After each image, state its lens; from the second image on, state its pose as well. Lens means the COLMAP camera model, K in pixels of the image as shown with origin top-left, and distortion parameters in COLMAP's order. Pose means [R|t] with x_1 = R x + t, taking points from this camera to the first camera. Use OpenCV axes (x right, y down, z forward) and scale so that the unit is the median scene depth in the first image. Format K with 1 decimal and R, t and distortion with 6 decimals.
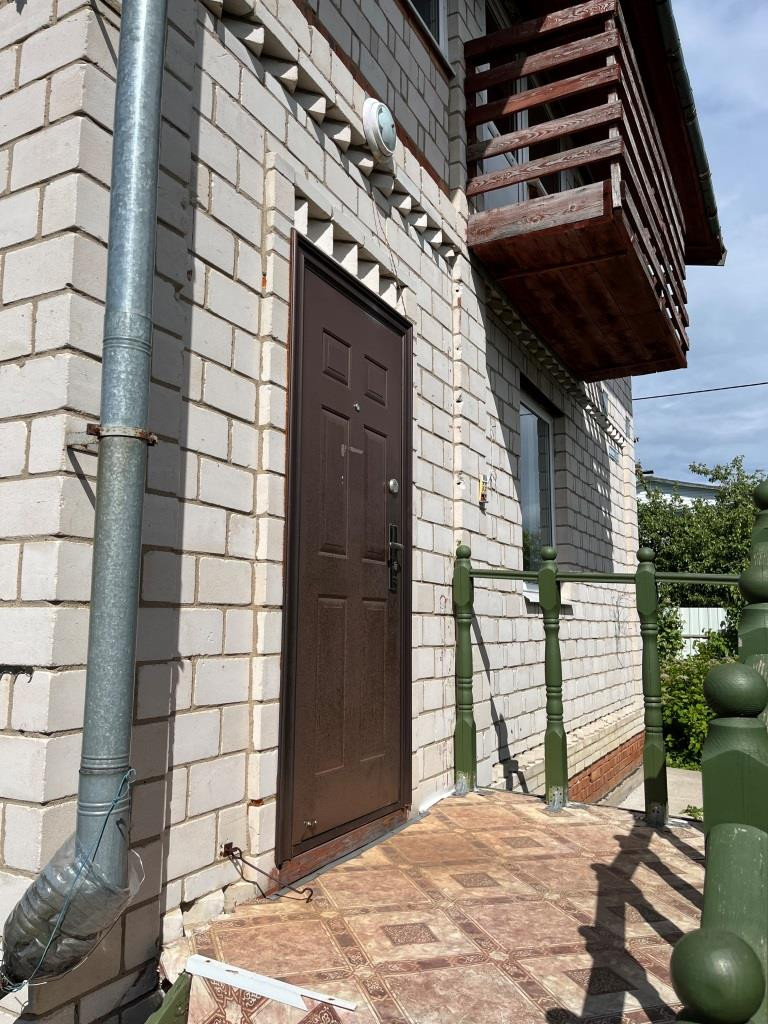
lens RADIAL K [[781.3, 0, 382.6], [0, 781.3, 512.8], [0, 0, 1]] dist [0.013581, -0.023127]
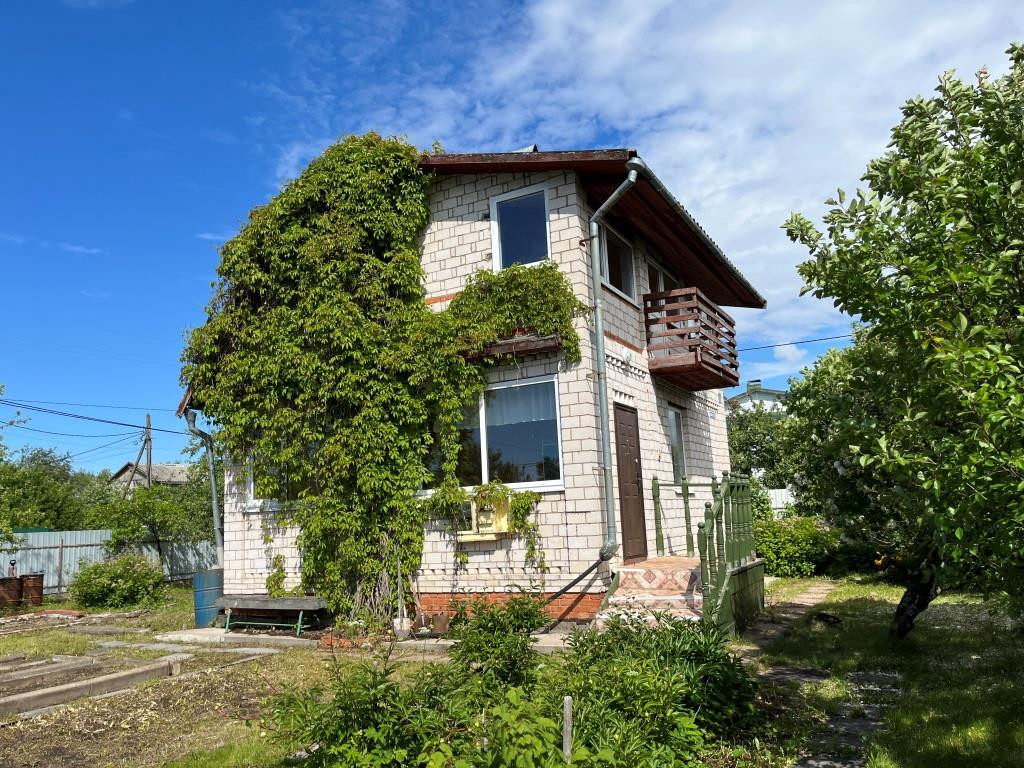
lens RADIAL K [[781.3, 0, 510.7], [0, 781.3, 384.0], [0, 0, 1]] dist [0.013581, -0.023127]
pose [[0.998647, -0.051987, 0.001147, -0.398217], [0.051998, 0.998197, -0.029998, -0.227143], [0.000415, 0.030017, 0.999549, -1.837148]]
